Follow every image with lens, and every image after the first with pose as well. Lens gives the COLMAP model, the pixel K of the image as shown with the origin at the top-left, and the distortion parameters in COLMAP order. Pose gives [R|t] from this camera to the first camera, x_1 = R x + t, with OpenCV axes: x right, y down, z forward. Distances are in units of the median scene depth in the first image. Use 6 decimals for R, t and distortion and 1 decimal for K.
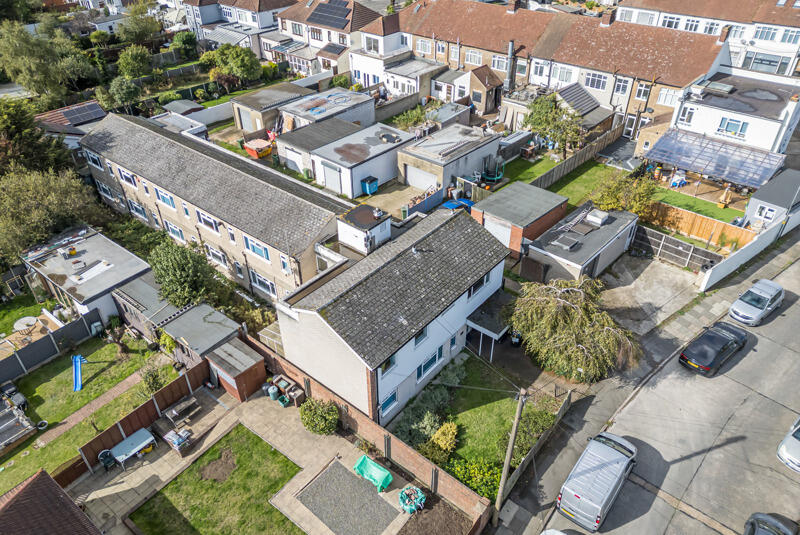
lens RADIAL K [[559.0, 0, 397.8], [0, 559.0, 269.4], [0, 0, 1]] dist [0.070946, -0.069016]
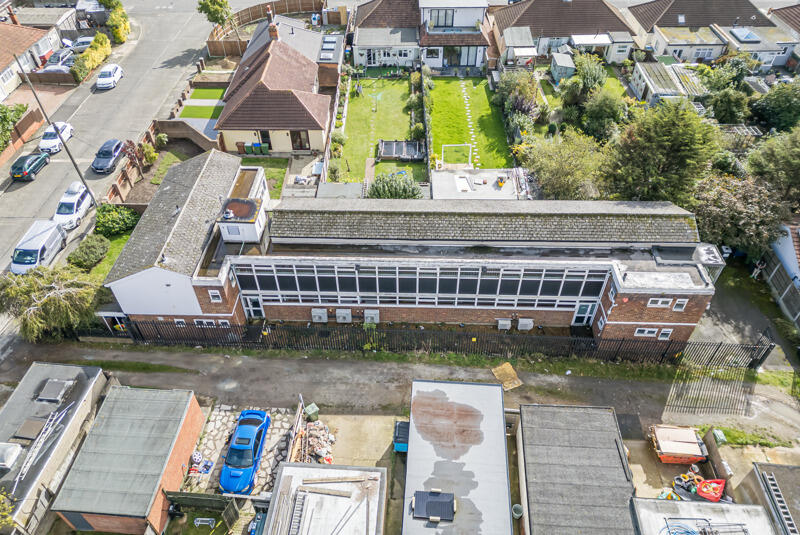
lens RADIAL K [[559.0, 0, 397.8], [0, 559.0, 269.4], [0, 0, 1]] dist [0.070946, -0.069016]
pose [[-0.794578, 0.433124, -0.425500, 0.167917], [-0.343052, 0.257963, 0.903200, -0.931513], [0.500961, 0.863631, -0.056388, 1.070771]]
